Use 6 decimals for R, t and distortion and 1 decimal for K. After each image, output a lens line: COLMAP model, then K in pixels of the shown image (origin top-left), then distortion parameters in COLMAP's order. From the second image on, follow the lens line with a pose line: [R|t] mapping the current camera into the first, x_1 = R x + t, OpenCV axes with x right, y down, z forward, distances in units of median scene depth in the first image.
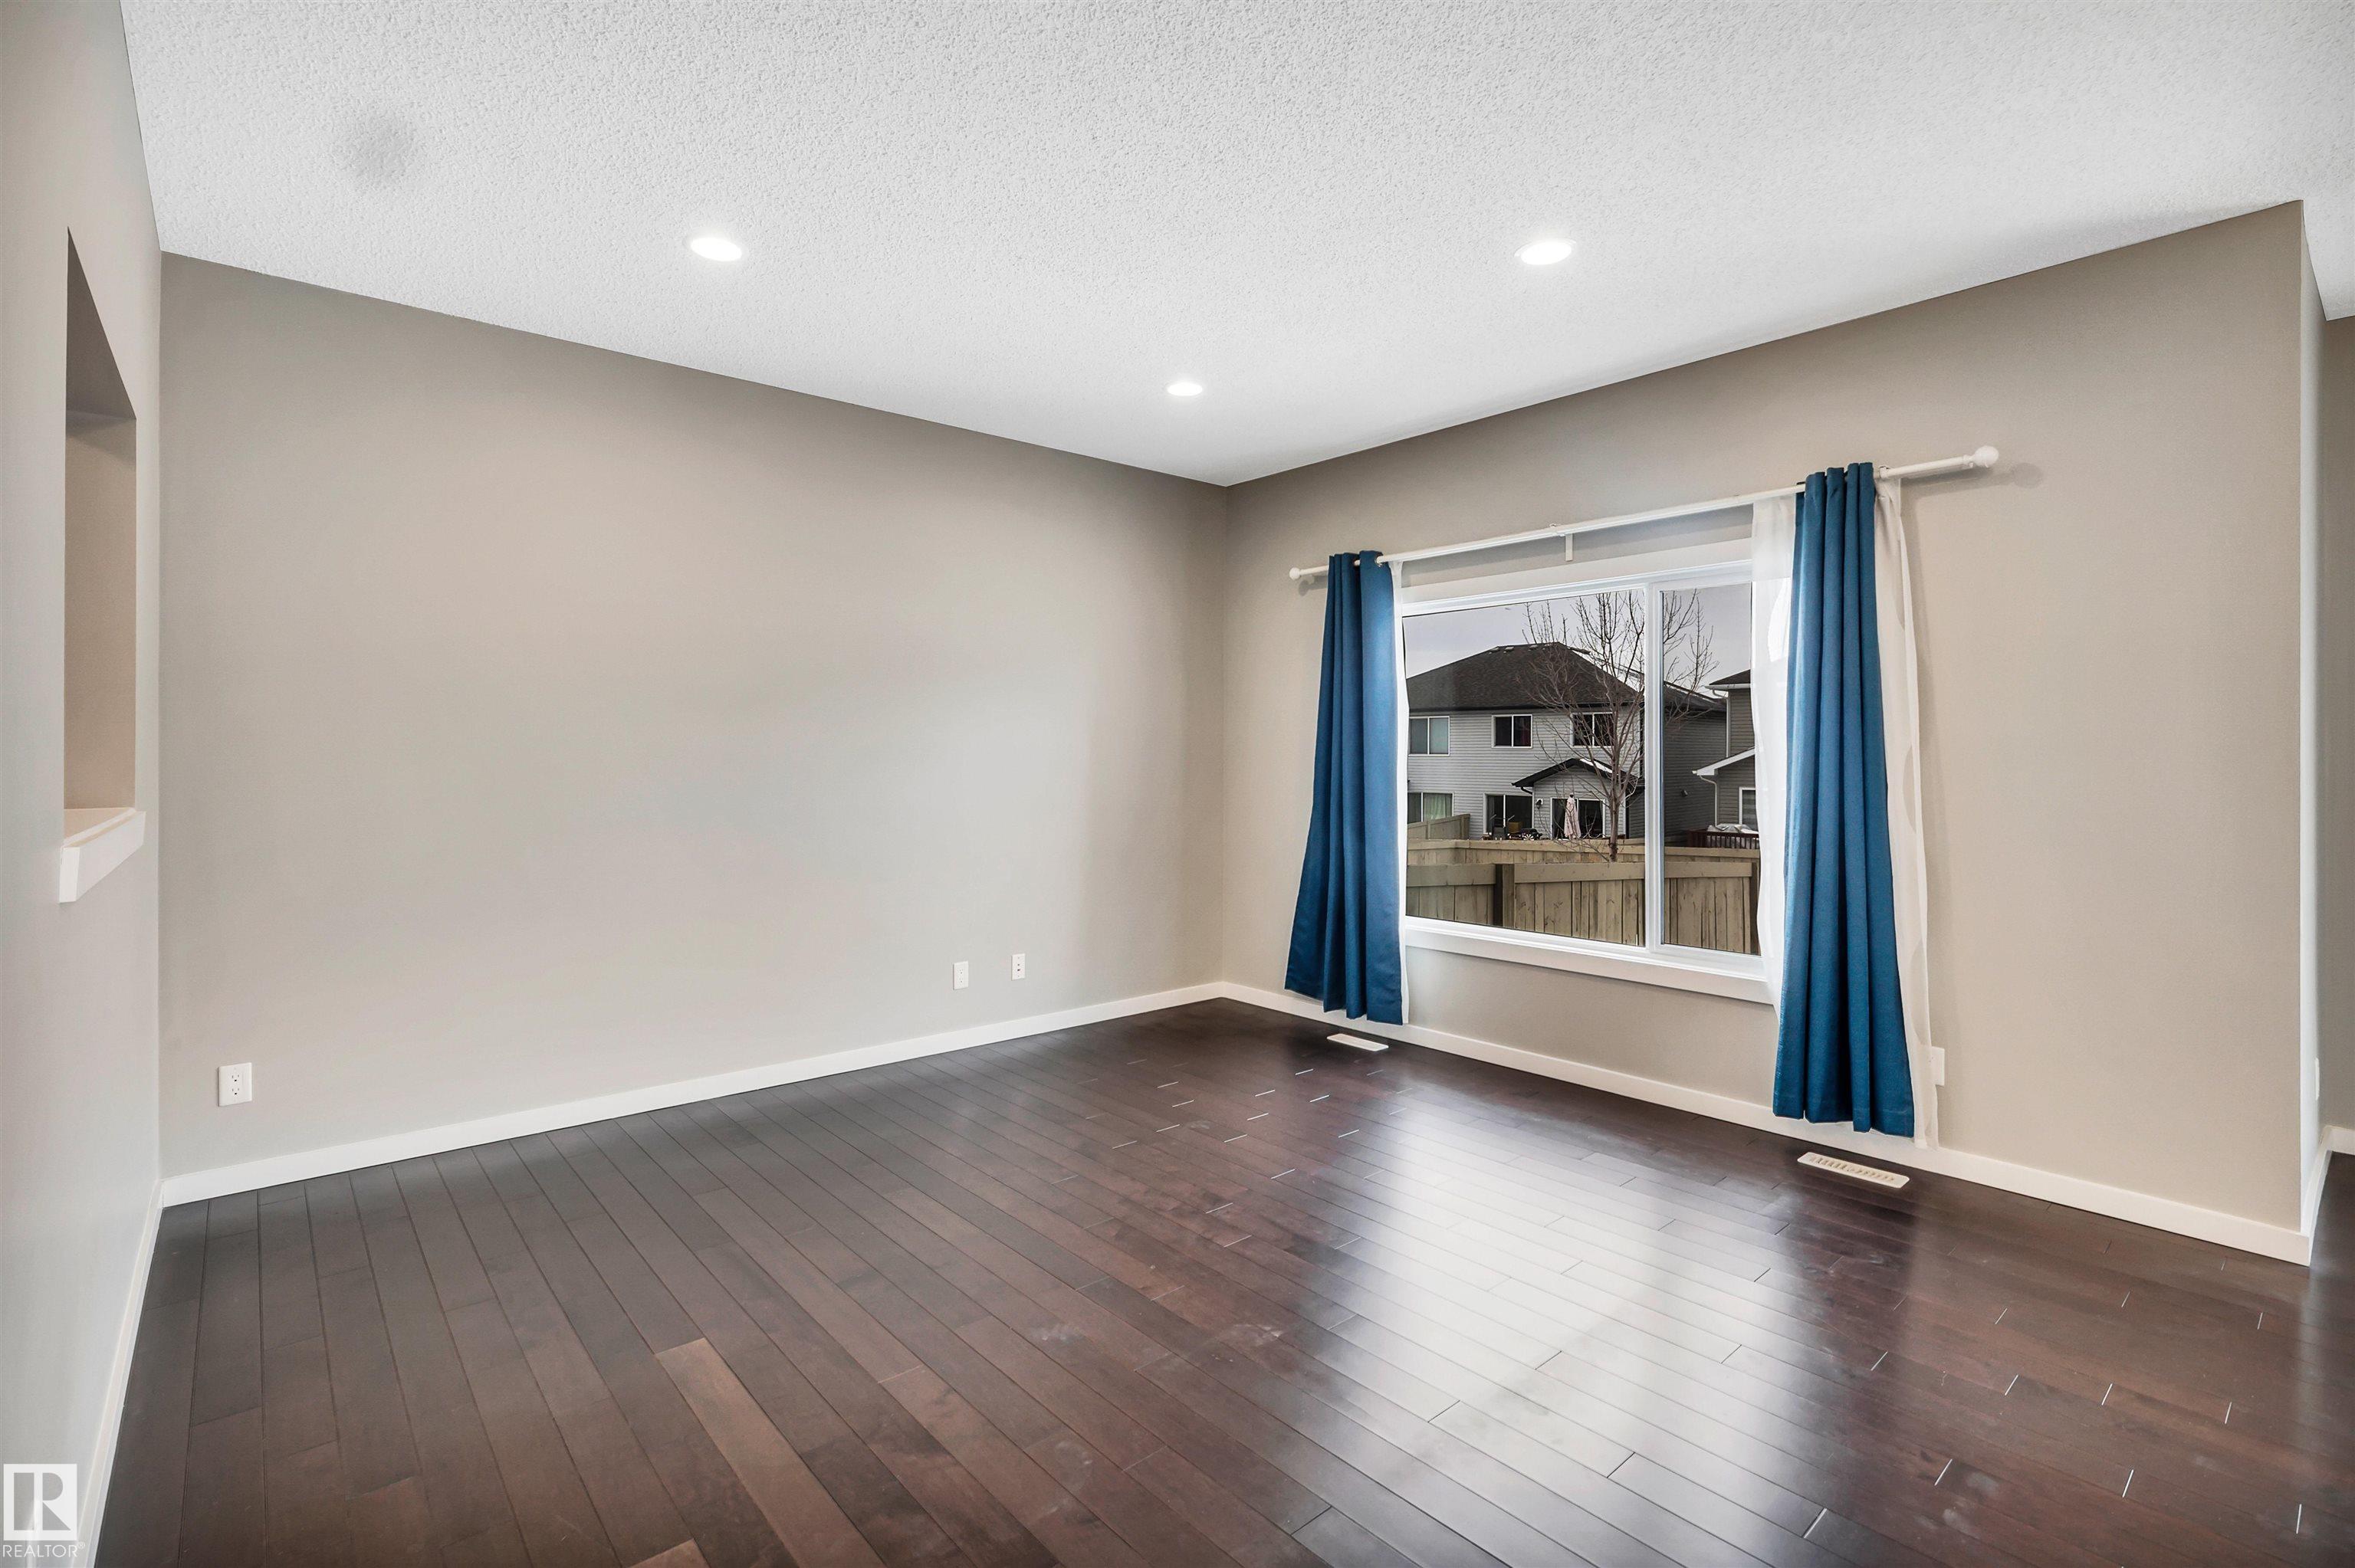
lens RADIAL K [[1109.5, 0, 1174.6], [0, 1109.5, 766.4], [0, 0, 1]] dist [-0.001814, 0.007233]
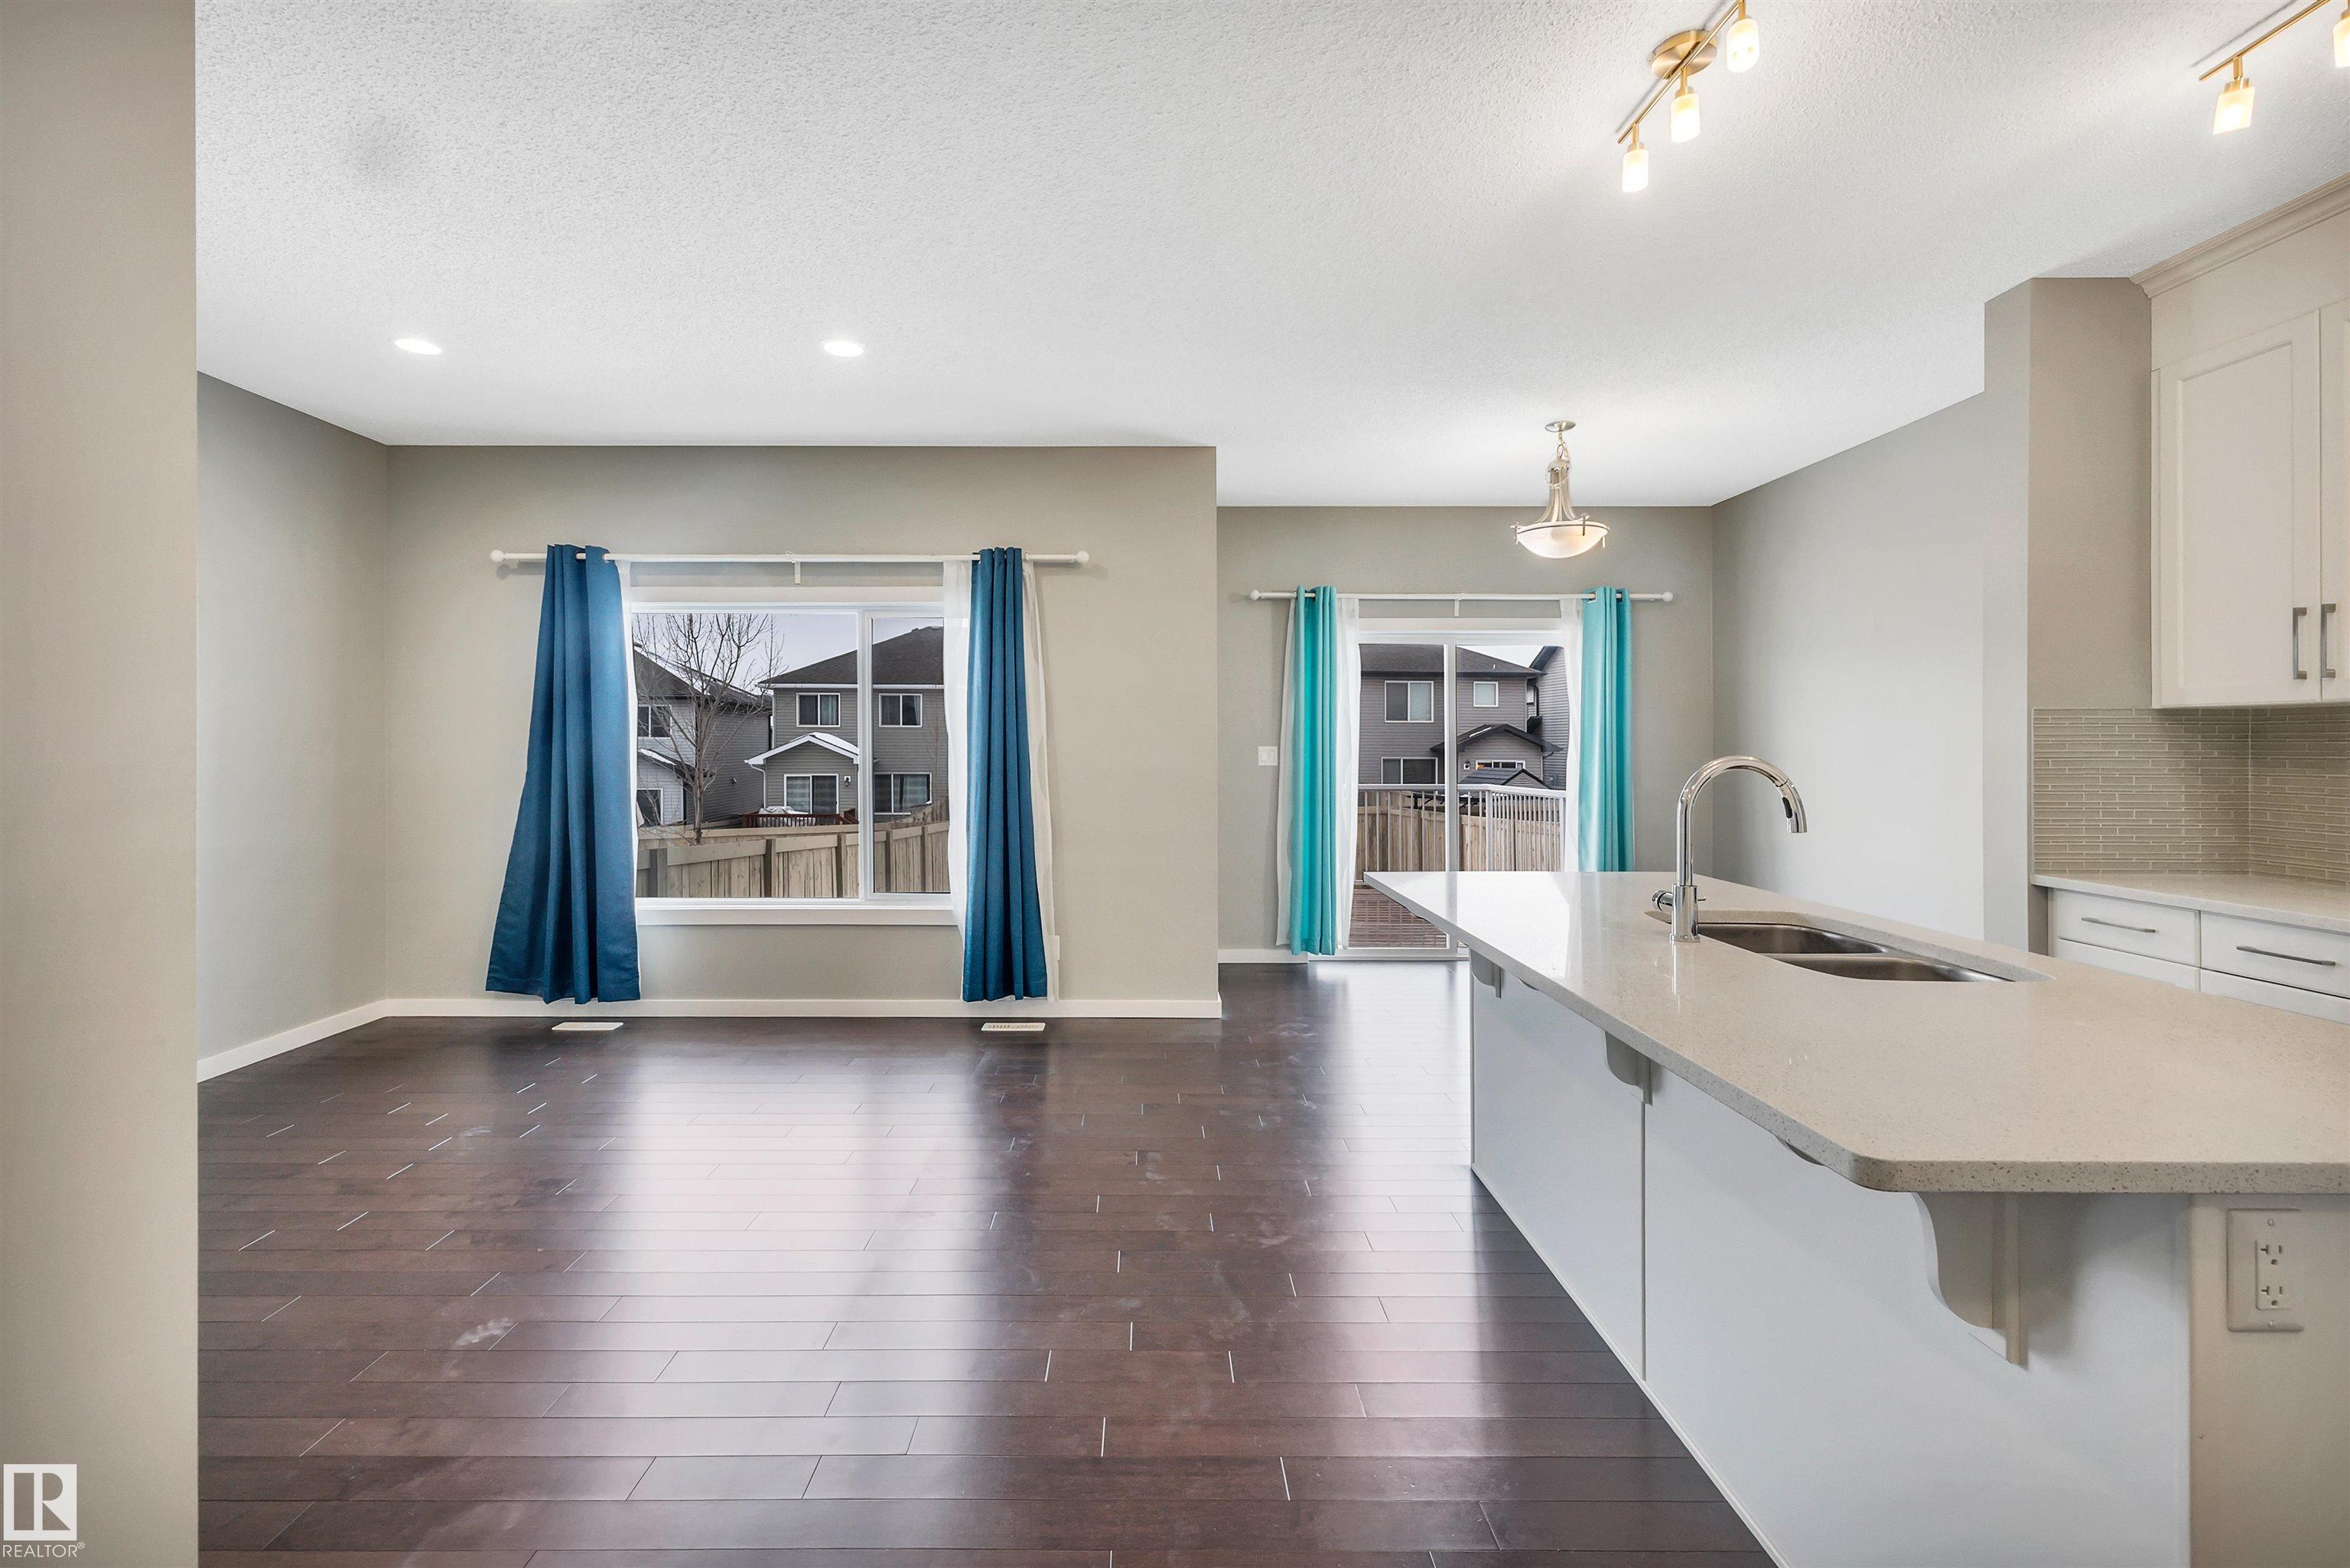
lens RADIAL K [[1107.2, 0, 1172.1], [0, 1107.2, 766.4], [0, 0, 1]] dist [-0.001814, 0.007233]
pose [[0.618109, -0.013729, 0.785972, -0.308946], [0.007575, 0.999905, 0.011509, 0.001436], [-0.786056, -0.001160, 0.618154, -0.054488]]
